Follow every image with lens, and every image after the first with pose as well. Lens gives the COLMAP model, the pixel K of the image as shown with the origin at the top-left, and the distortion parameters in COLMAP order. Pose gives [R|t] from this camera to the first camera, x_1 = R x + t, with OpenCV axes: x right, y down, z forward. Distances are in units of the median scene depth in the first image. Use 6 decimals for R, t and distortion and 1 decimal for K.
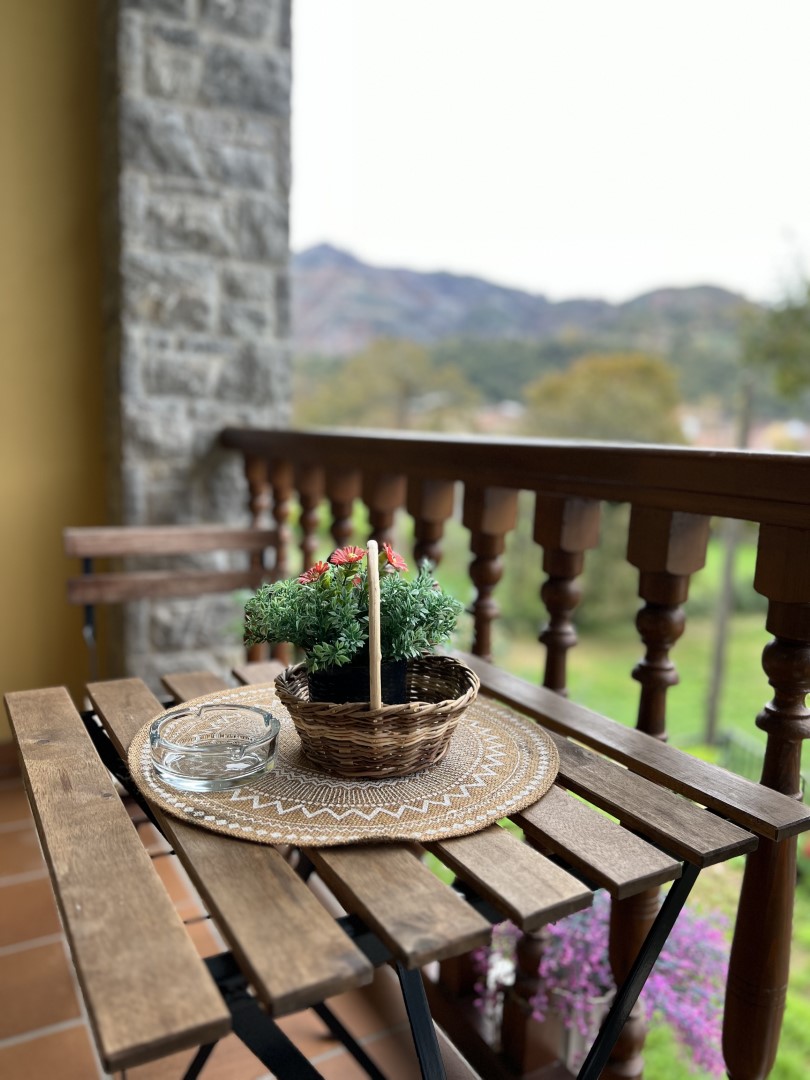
lens RADIAL K [[821.6, 0, 401.7], [0, 821.6, 559.1], [0, 0, 1]] dist [0.032584, -0.043065]
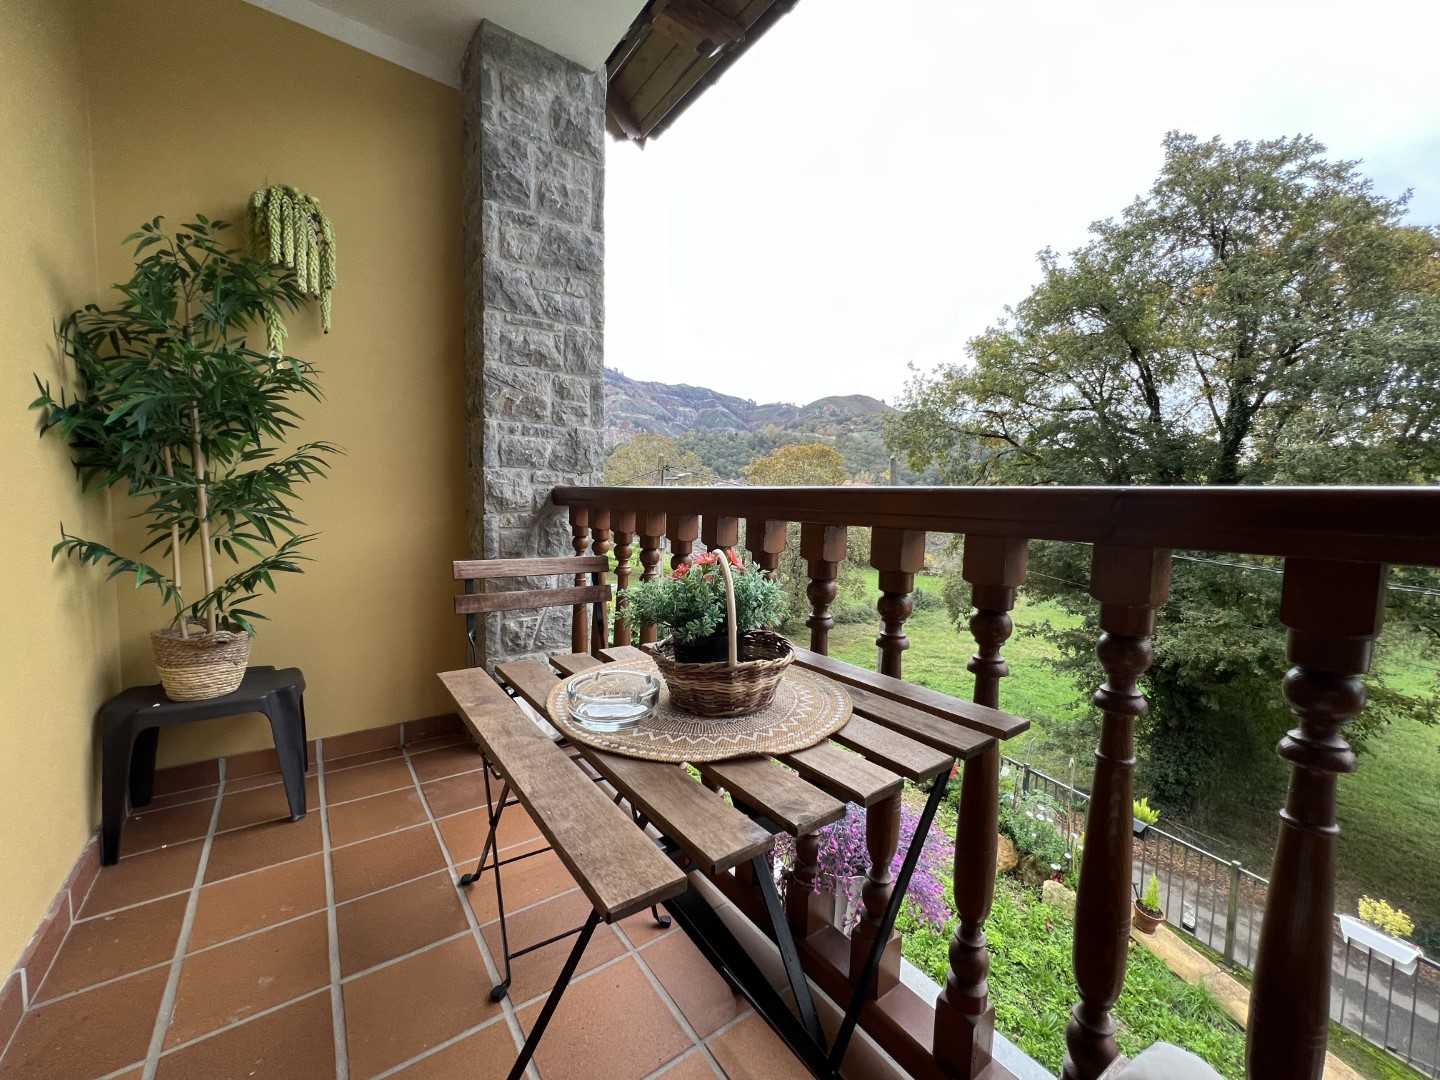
lens RADIAL K [[579.9, 0, 724.6], [0, 579.9, 547.9], [0, 0, 1]] dist [-0.002989, 0.000088]
pose [[0.992960, -0.023317, 0.116136, -0.105637], [0.031006, 0.997413, -0.064849, 0.029571], [-0.114323, 0.067993, 0.991114, -0.003722]]
